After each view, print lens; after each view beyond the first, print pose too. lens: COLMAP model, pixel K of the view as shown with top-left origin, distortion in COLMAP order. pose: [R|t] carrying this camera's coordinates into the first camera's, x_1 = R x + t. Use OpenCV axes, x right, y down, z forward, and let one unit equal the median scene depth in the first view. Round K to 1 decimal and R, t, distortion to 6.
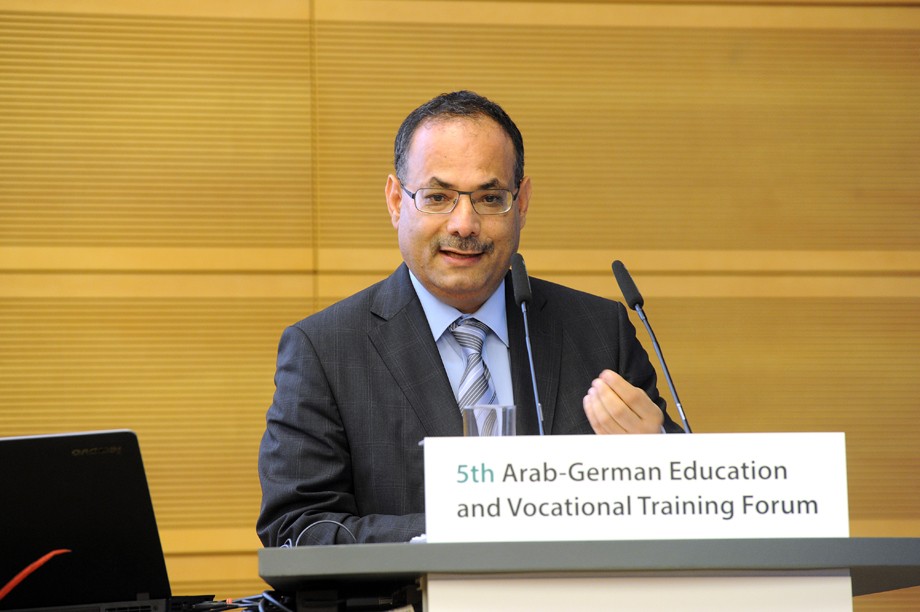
lens RADIAL K [[5330.4, 0, 465.2], [0, 5330.4, 279.2], [0, 0, 1]] dist [1.357156, 0.000000]
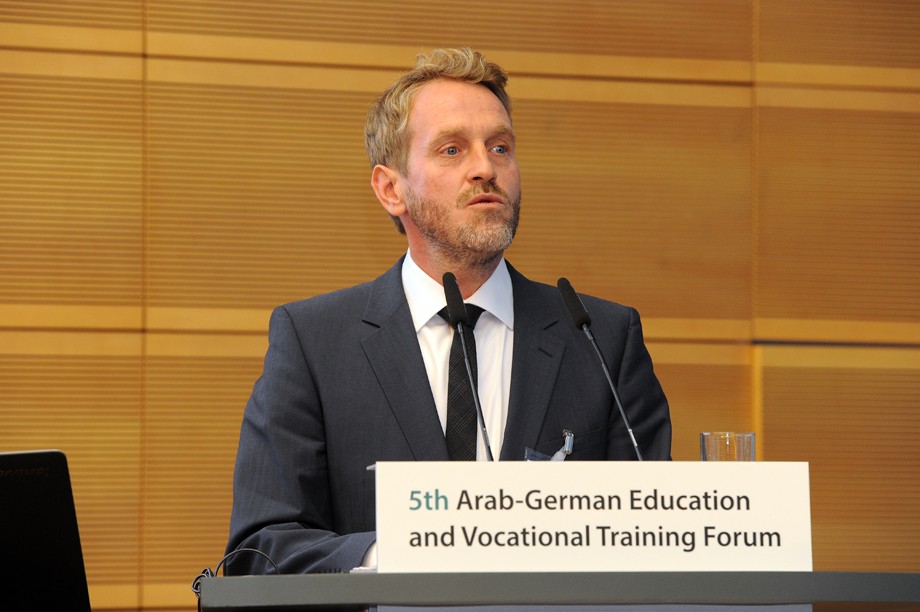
lens RADIAL K [[4615.2, 0, 451.8], [0, 4615.2, 328.7], [0, 0, 1]] dist [0.902321, 0.000000]
pose [[0.997044, 0.011167, 0.076016, -0.055835], [-0.009840, 0.999793, -0.017811, 0.020387], [-0.076199, 0.017011, 0.996948, 0.183876]]
